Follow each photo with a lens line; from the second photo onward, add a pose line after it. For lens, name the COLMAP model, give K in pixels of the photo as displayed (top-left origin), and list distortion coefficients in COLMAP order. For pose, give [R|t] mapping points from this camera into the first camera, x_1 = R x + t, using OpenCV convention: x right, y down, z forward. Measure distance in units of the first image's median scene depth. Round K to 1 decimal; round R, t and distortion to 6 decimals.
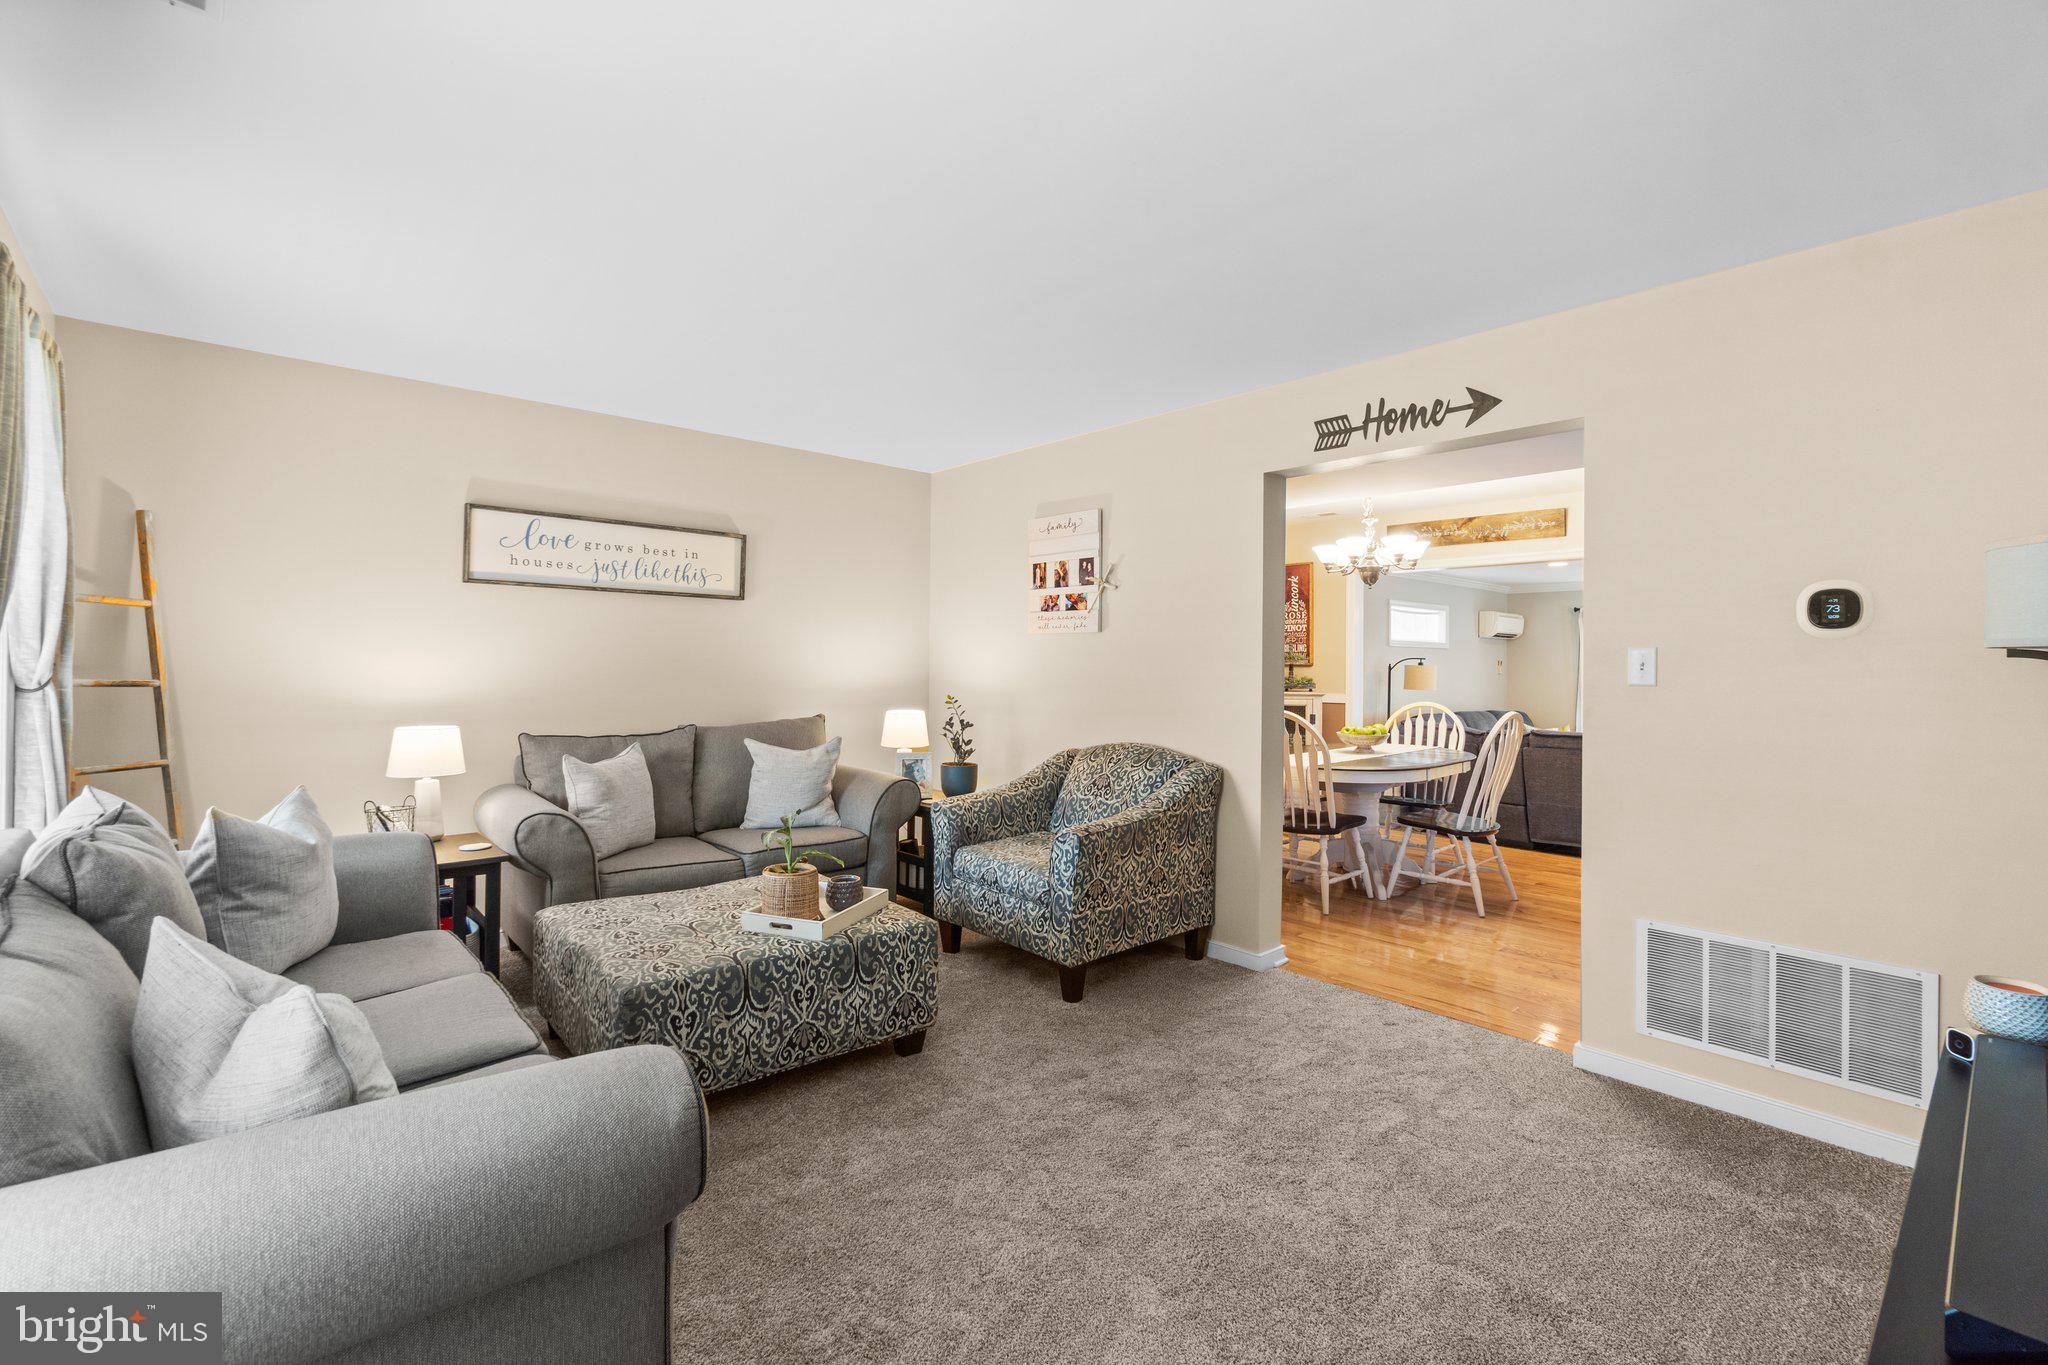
lens RADIAL K [[894.8, 0, 1025.3], [0, 894.8, 683.2], [0, 0, 1]] dist [0.013355, -0.000149]
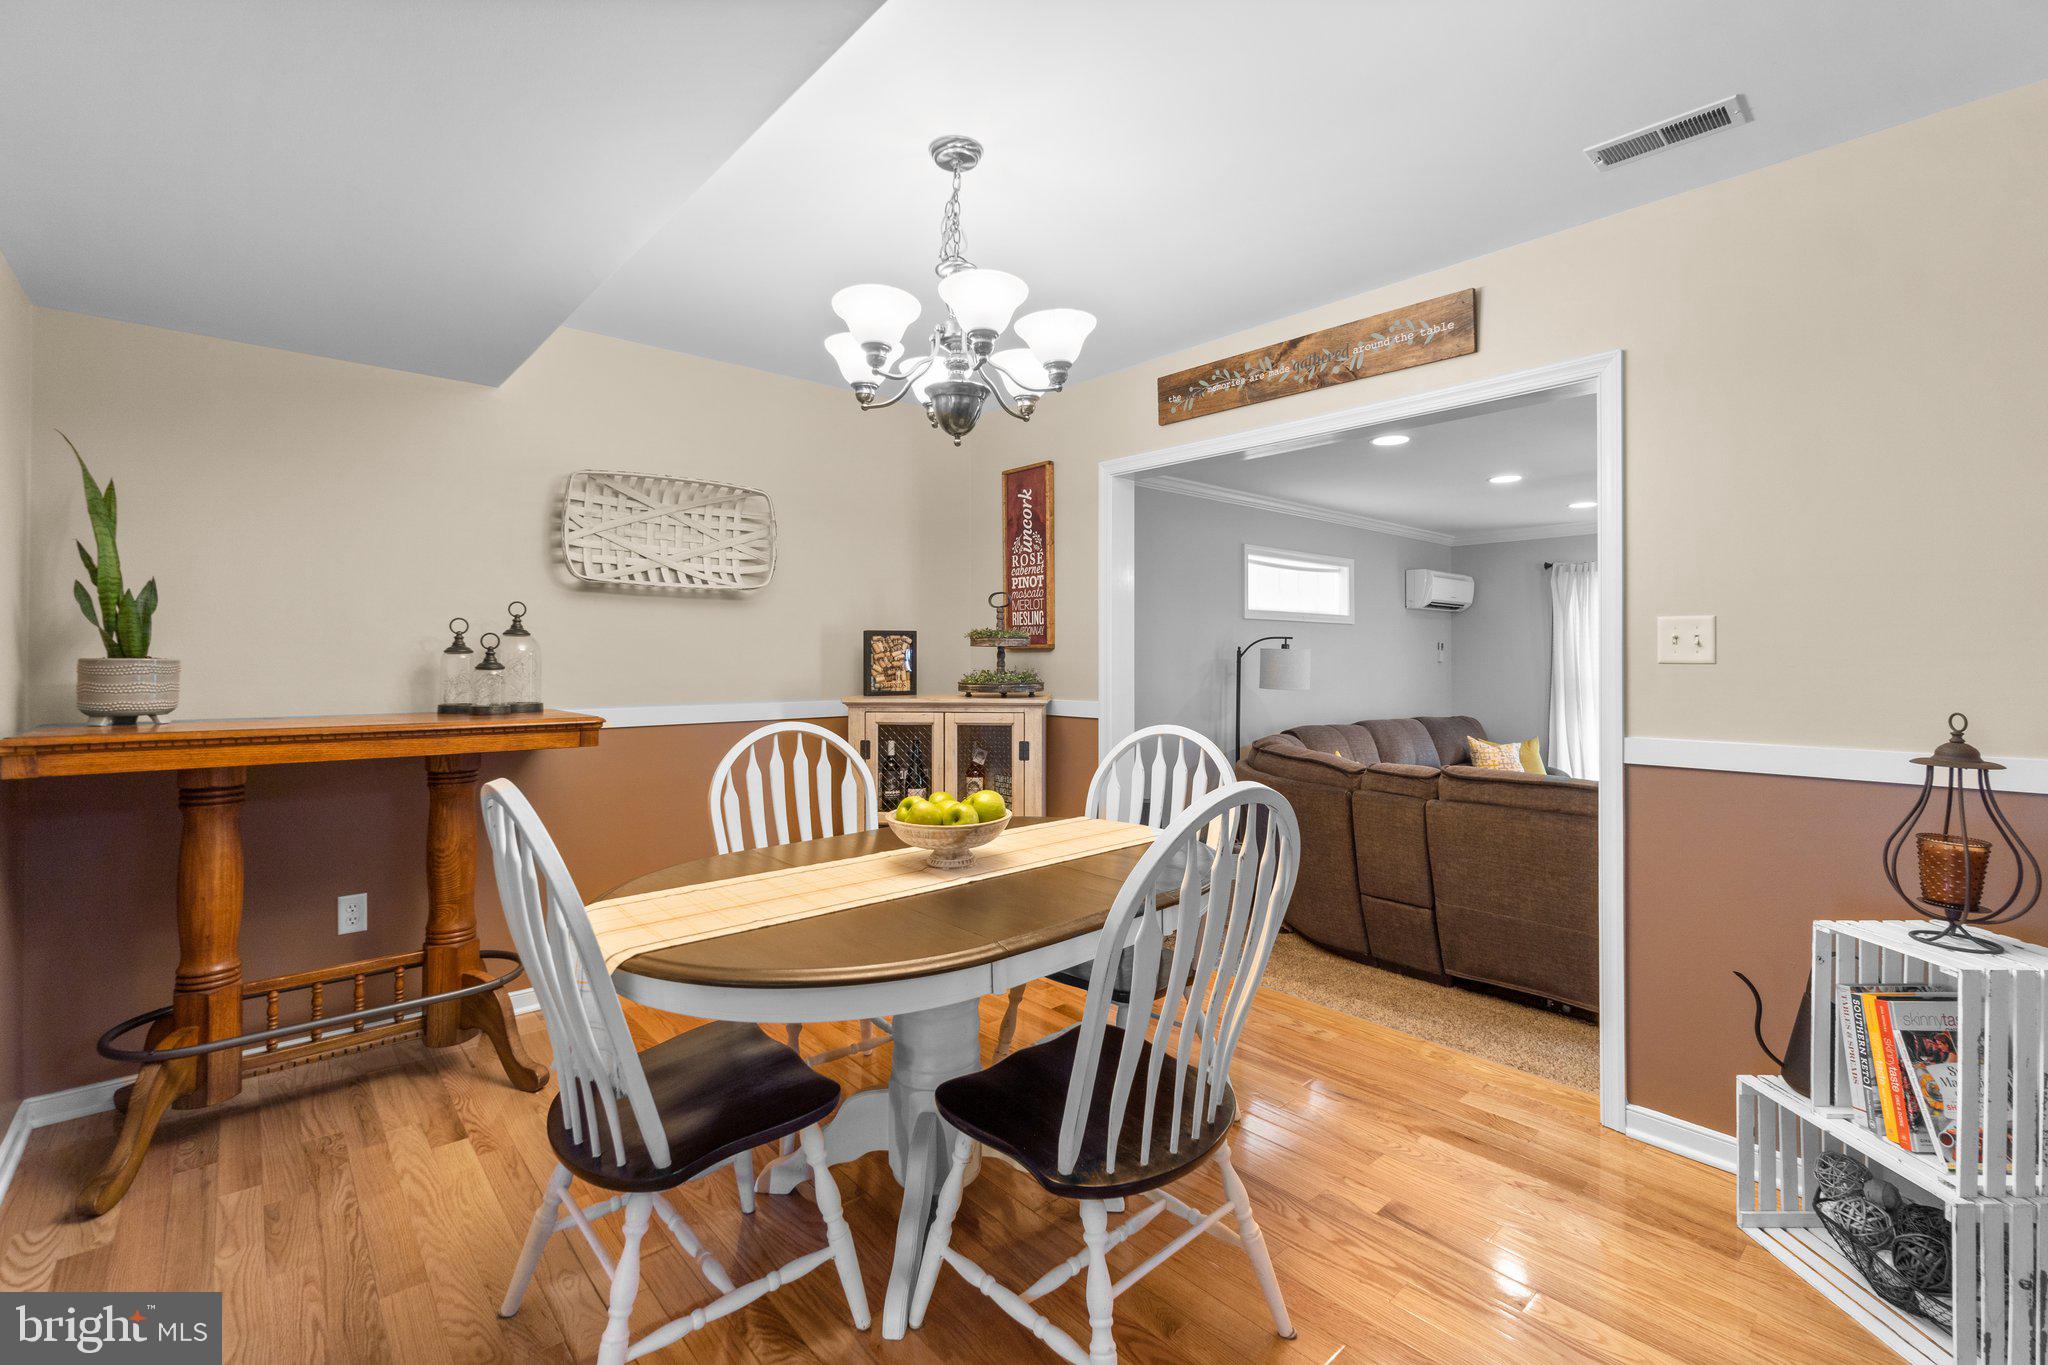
lens RADIAL K [[894.8, 0, 1022.7], [0, 894.8, 668.1], [0, 0, 1]] dist [0.013355, -0.000149]
pose [[0.999975, -0.006674, -0.002309, 0.321431], [0.006658, 0.999955, -0.006803, -0.004309], [0.002355, 0.006787, 0.999974, 0.474938]]
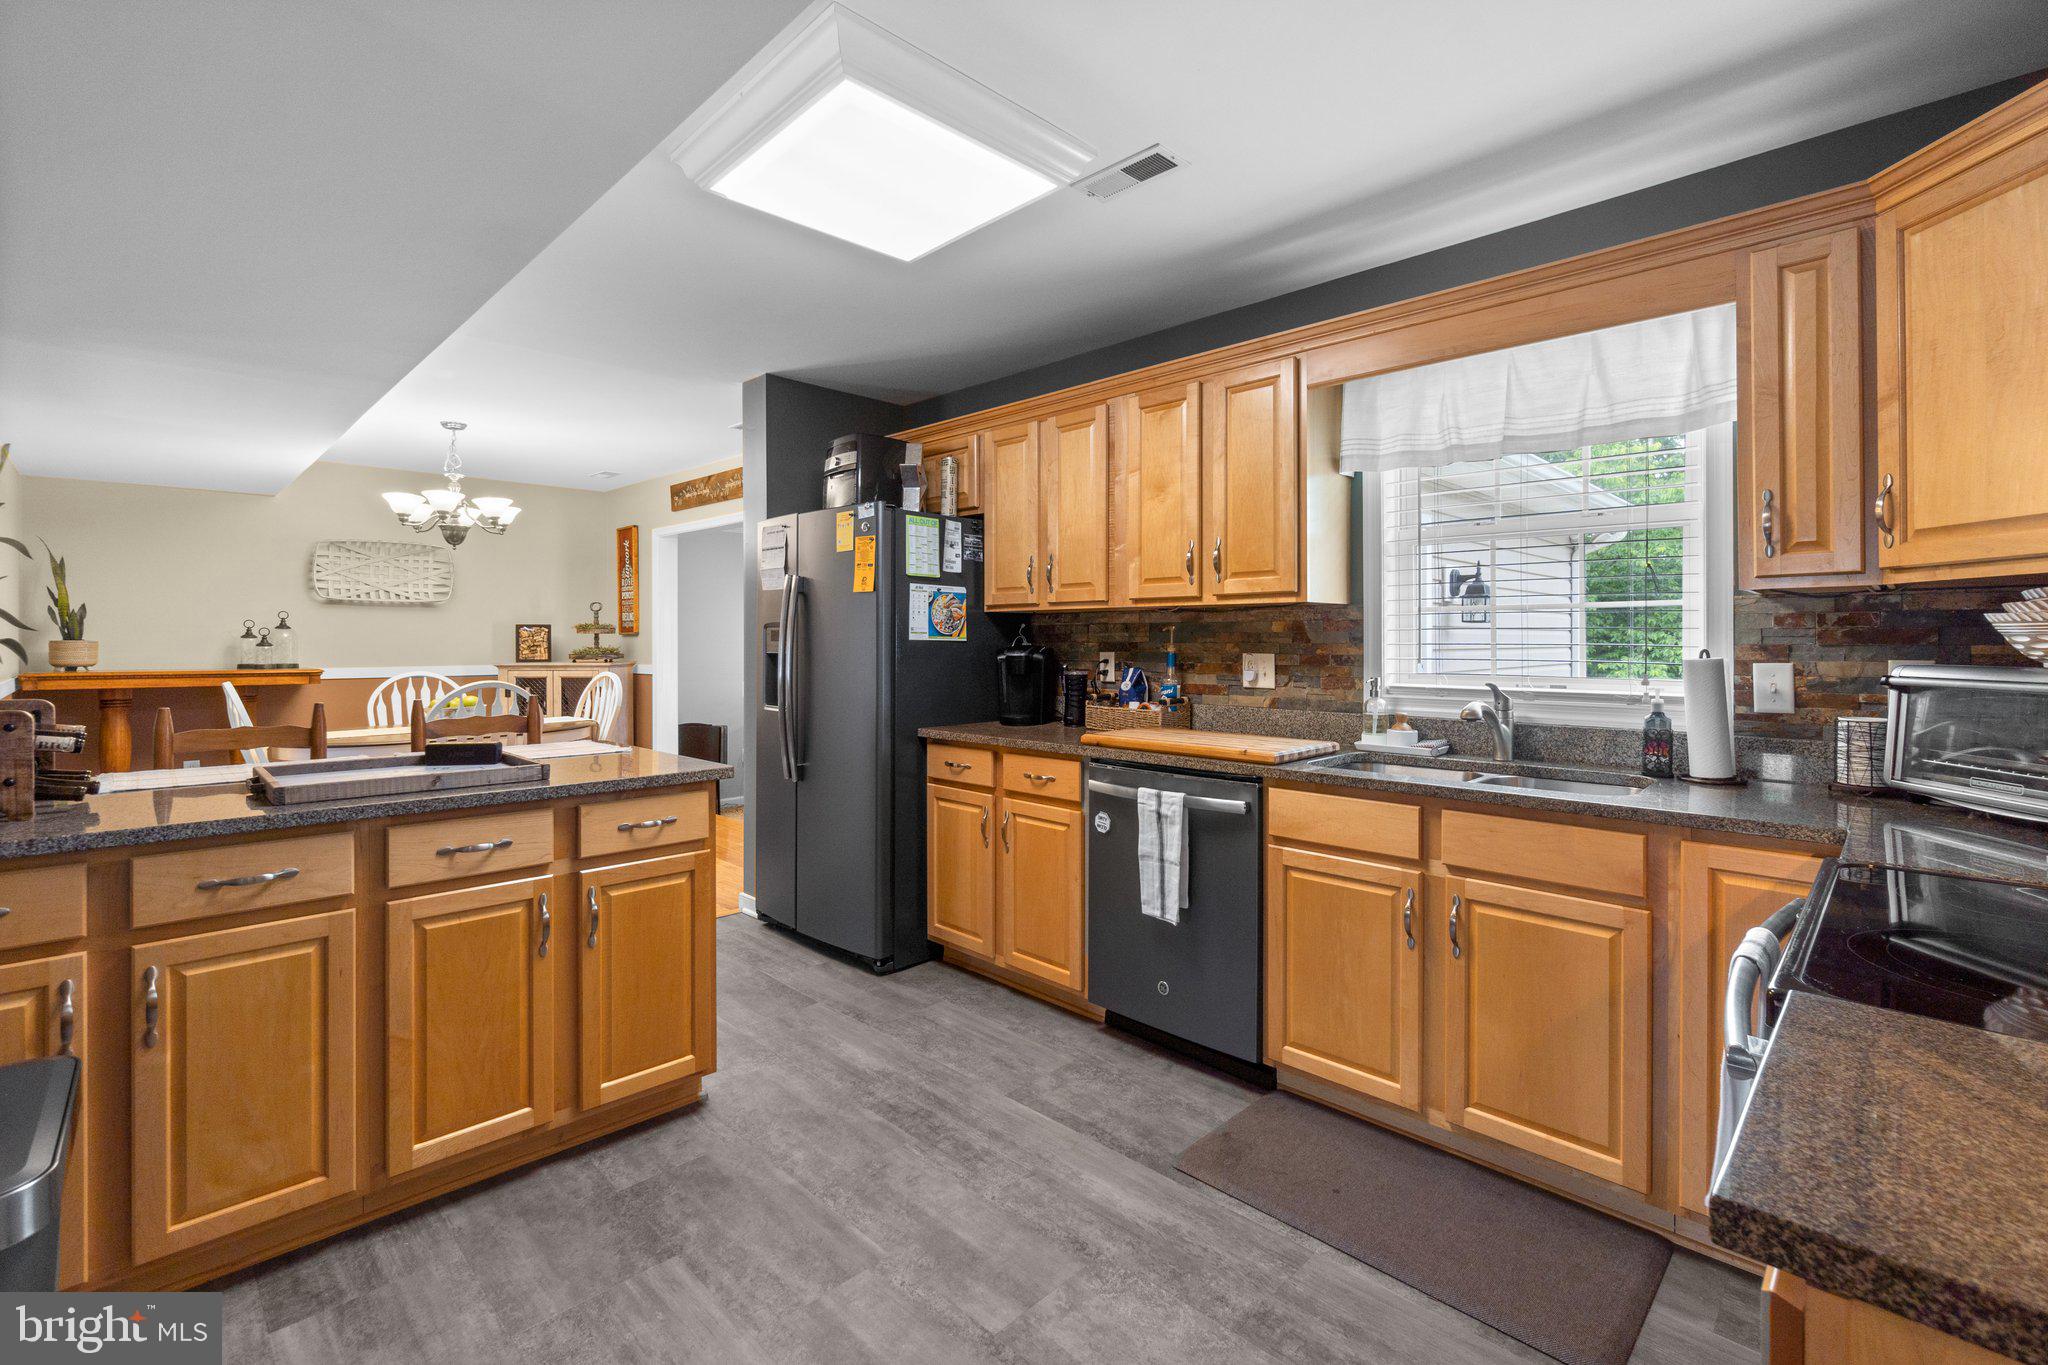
lens RADIAL K [[894.8, 0, 1031.2], [0, 894.8, 662.3], [0, 0, 1]] dist [0.013355, -0.000149]
pose [[0.997760, -0.014987, 0.065193, 0.715828], [0.015007, 0.999887, 0.000177, 0.016999], [-0.065188, 0.000802, 0.997873, 0.024821]]
